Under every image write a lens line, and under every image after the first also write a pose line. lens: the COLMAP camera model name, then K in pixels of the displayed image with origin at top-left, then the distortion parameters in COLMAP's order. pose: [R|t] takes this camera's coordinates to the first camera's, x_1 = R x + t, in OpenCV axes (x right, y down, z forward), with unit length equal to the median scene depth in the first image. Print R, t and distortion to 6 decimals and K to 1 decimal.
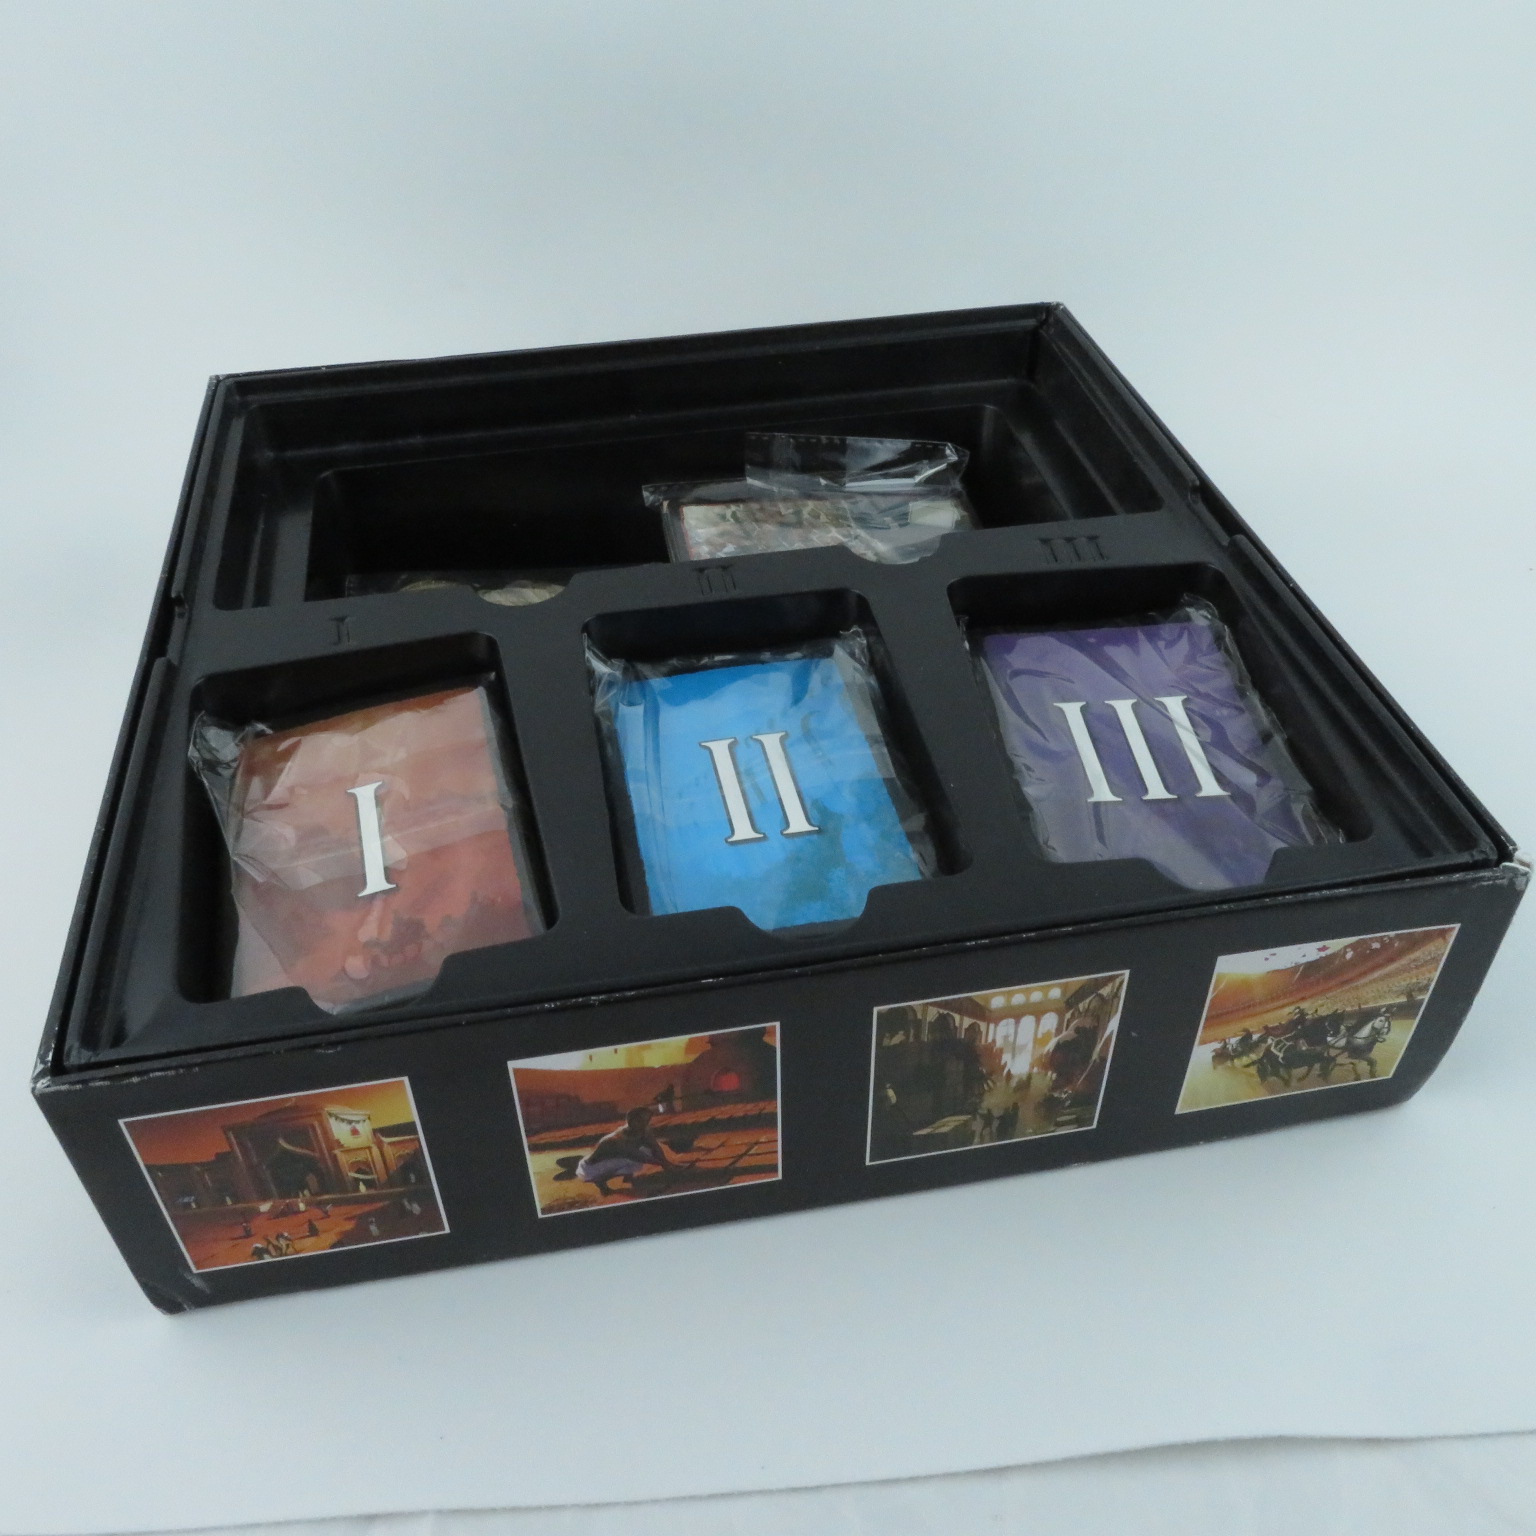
lens RADIAL K [[1469.6, 0, 768.0], [0, 1469.6, 768.0], [0, 0, 1]] dist [-0.002547, -0.000421]
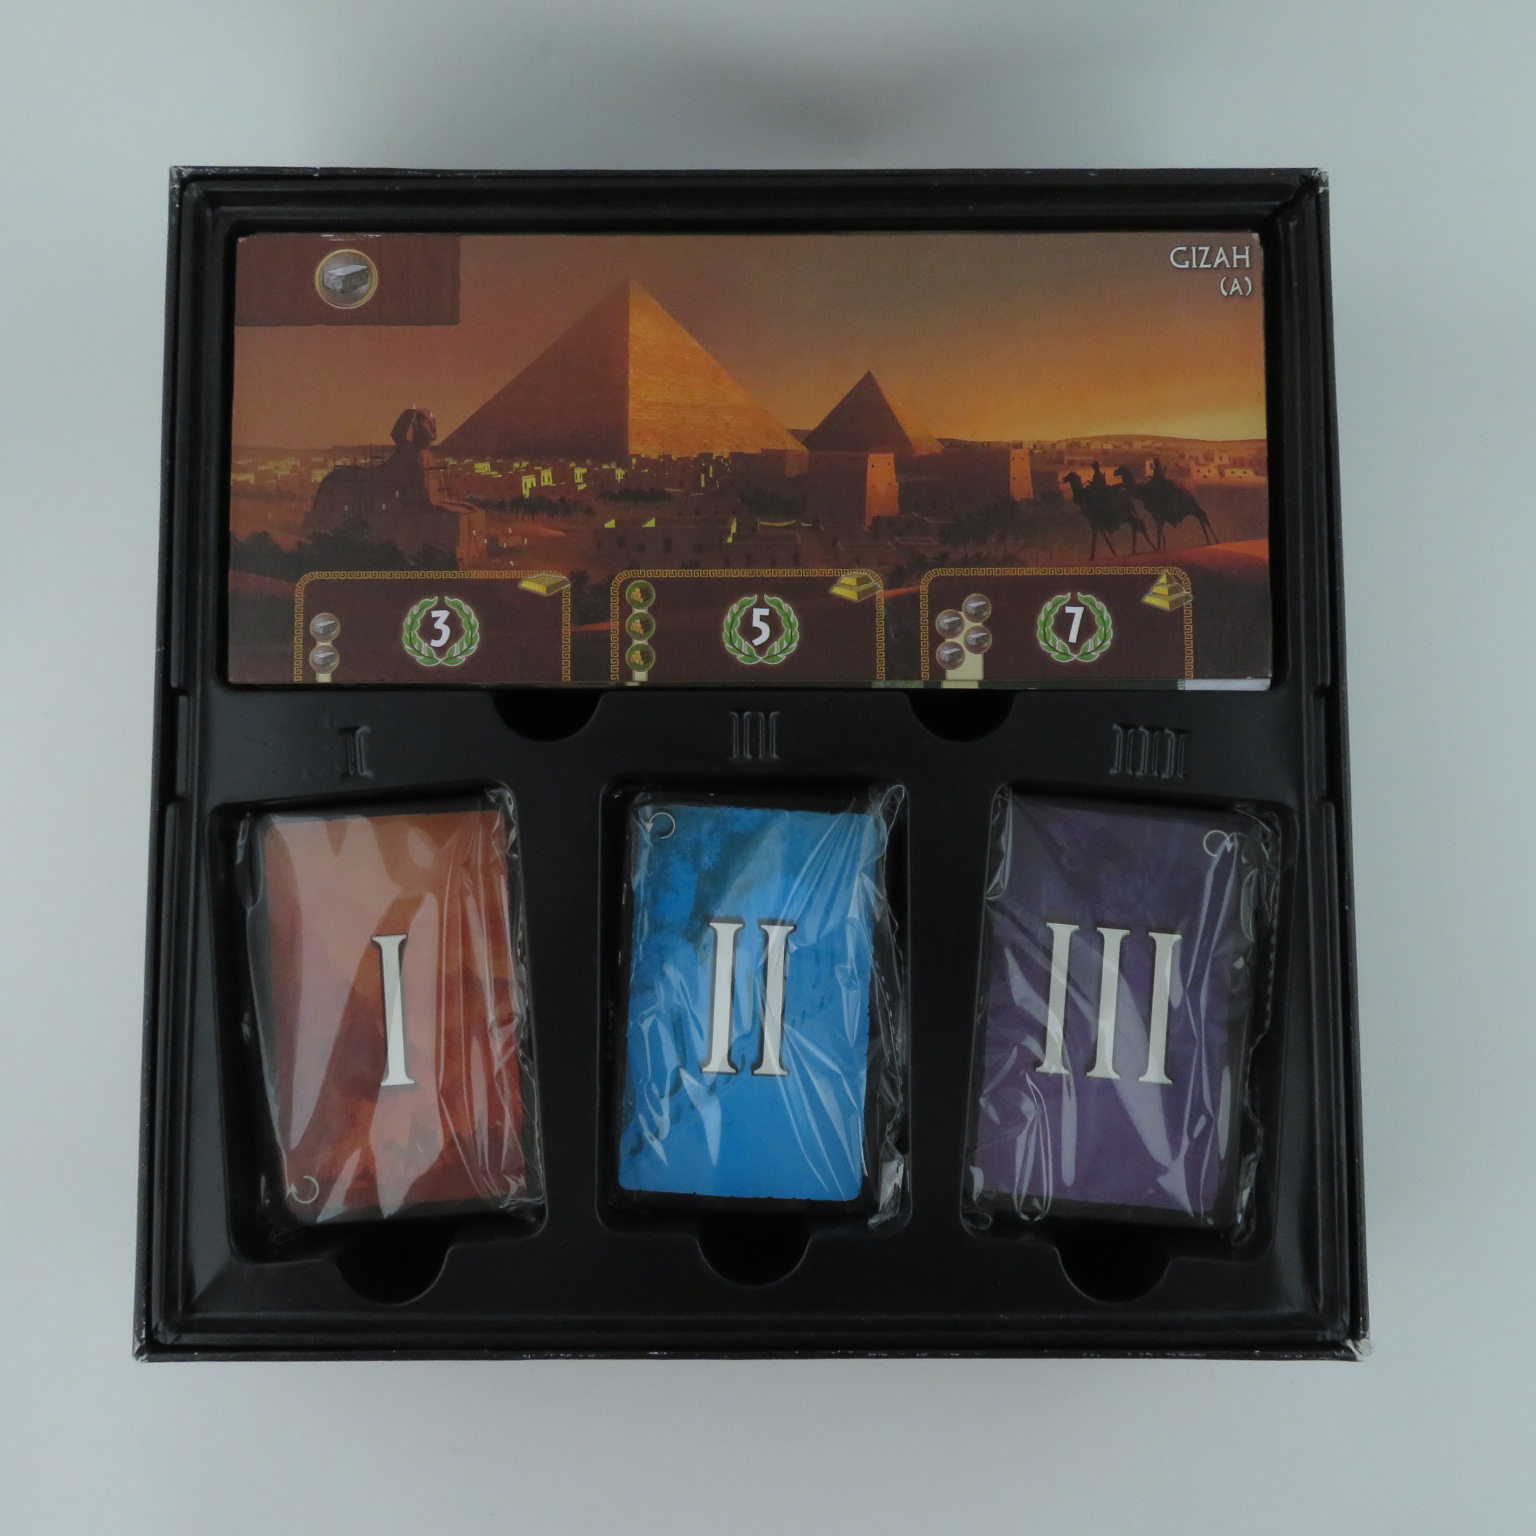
lens RADIAL K [[1469.6, 0, 768.0], [0, 1469.6, 768.0], [0, 0, 1]] dist [-0.002547, -0.000421]
pose [[0.984237, 0.176341, 0.013482, -0.047540], [-0.133276, 0.689433, 0.711983, -1.008489], [0.116257, -0.702556, 0.702067, 0.449147]]
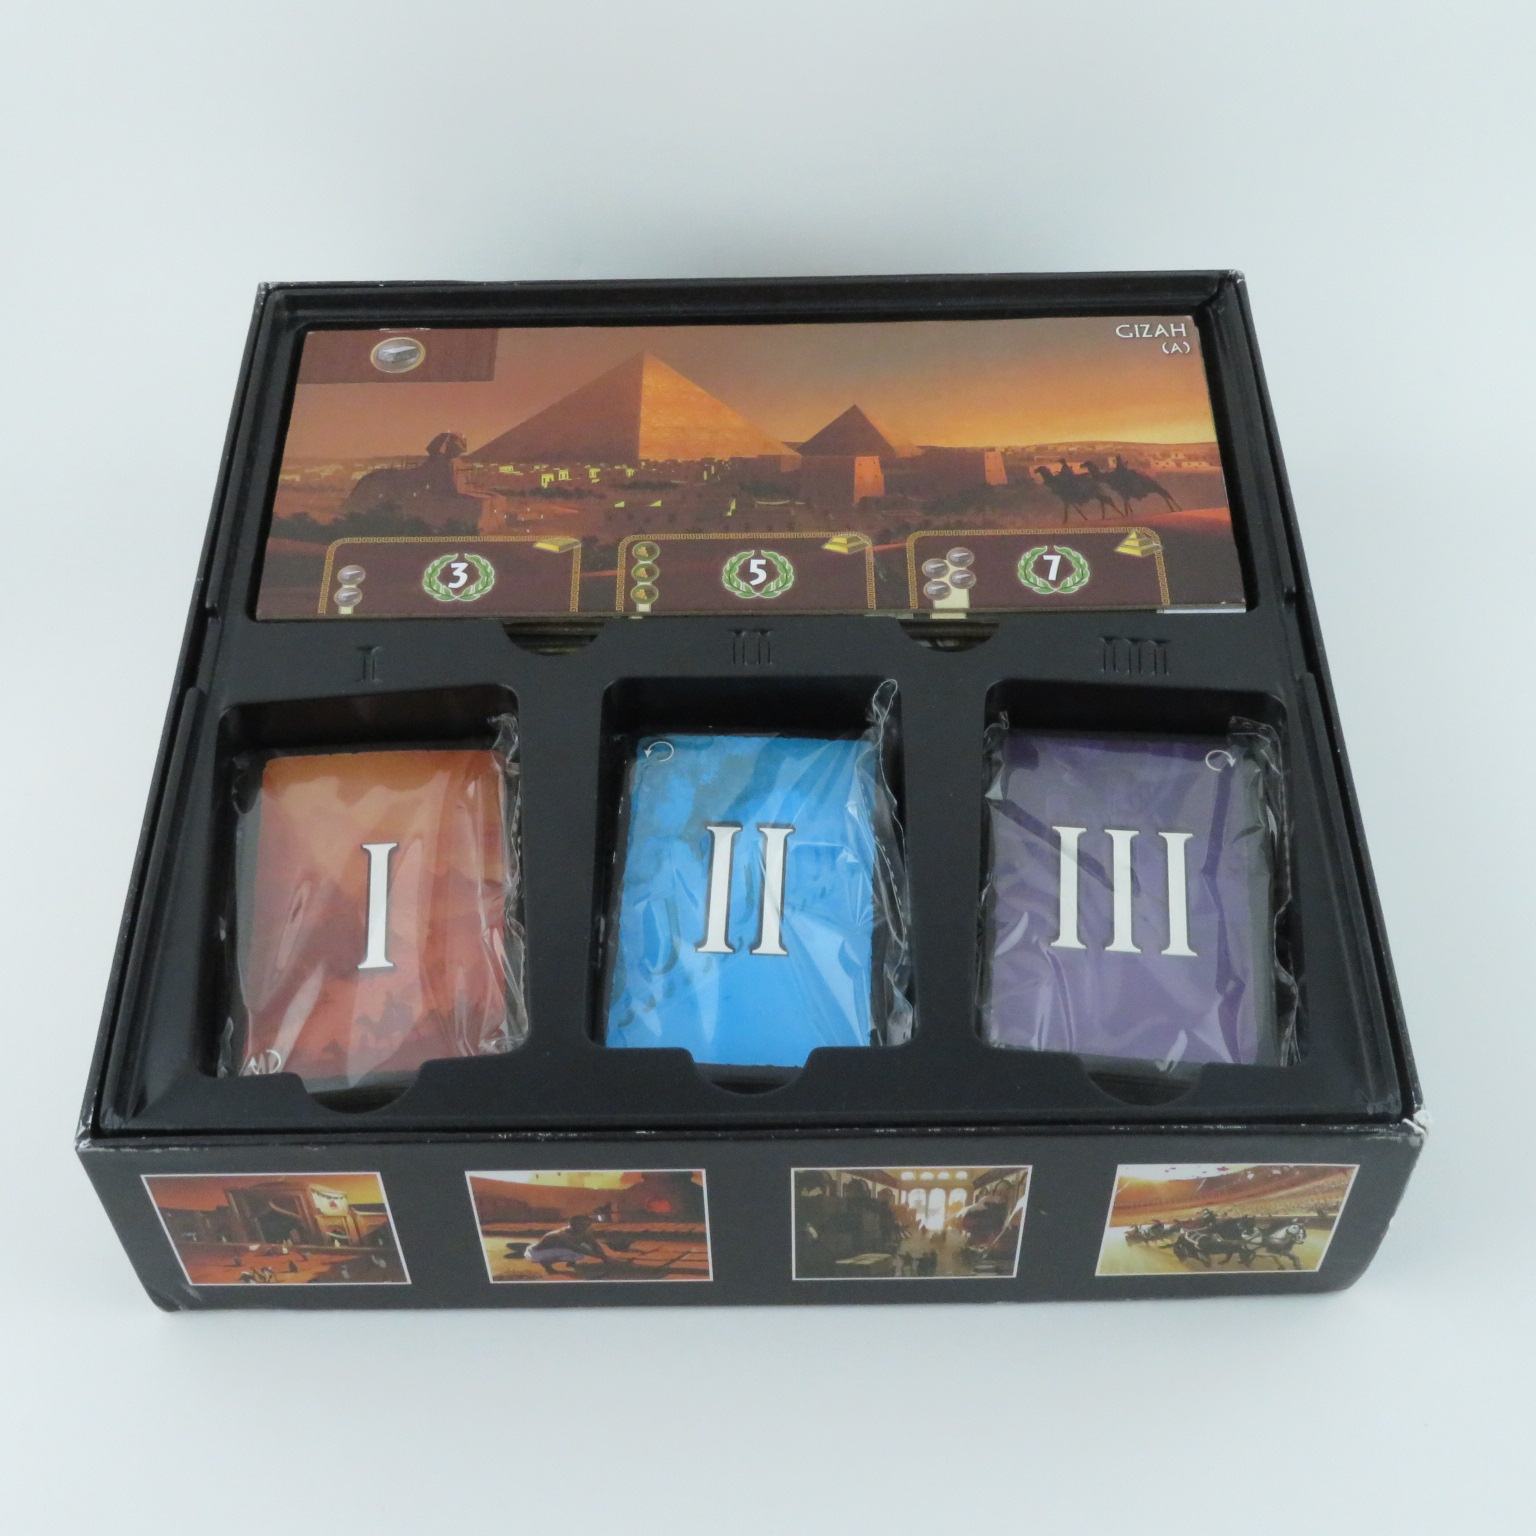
lens RADIAL K [[2326.2, 0, 780.4], [0, 2326.2, 769.7], [0, 0, 1]] dist [-0.007010, -0.028167]
pose [[0.985407, 0.133595, -0.105472, 0.200593], [-0.112093, 0.975649, 0.188532, -0.443885], [0.128091, -0.173958, 0.976387, -0.642601]]
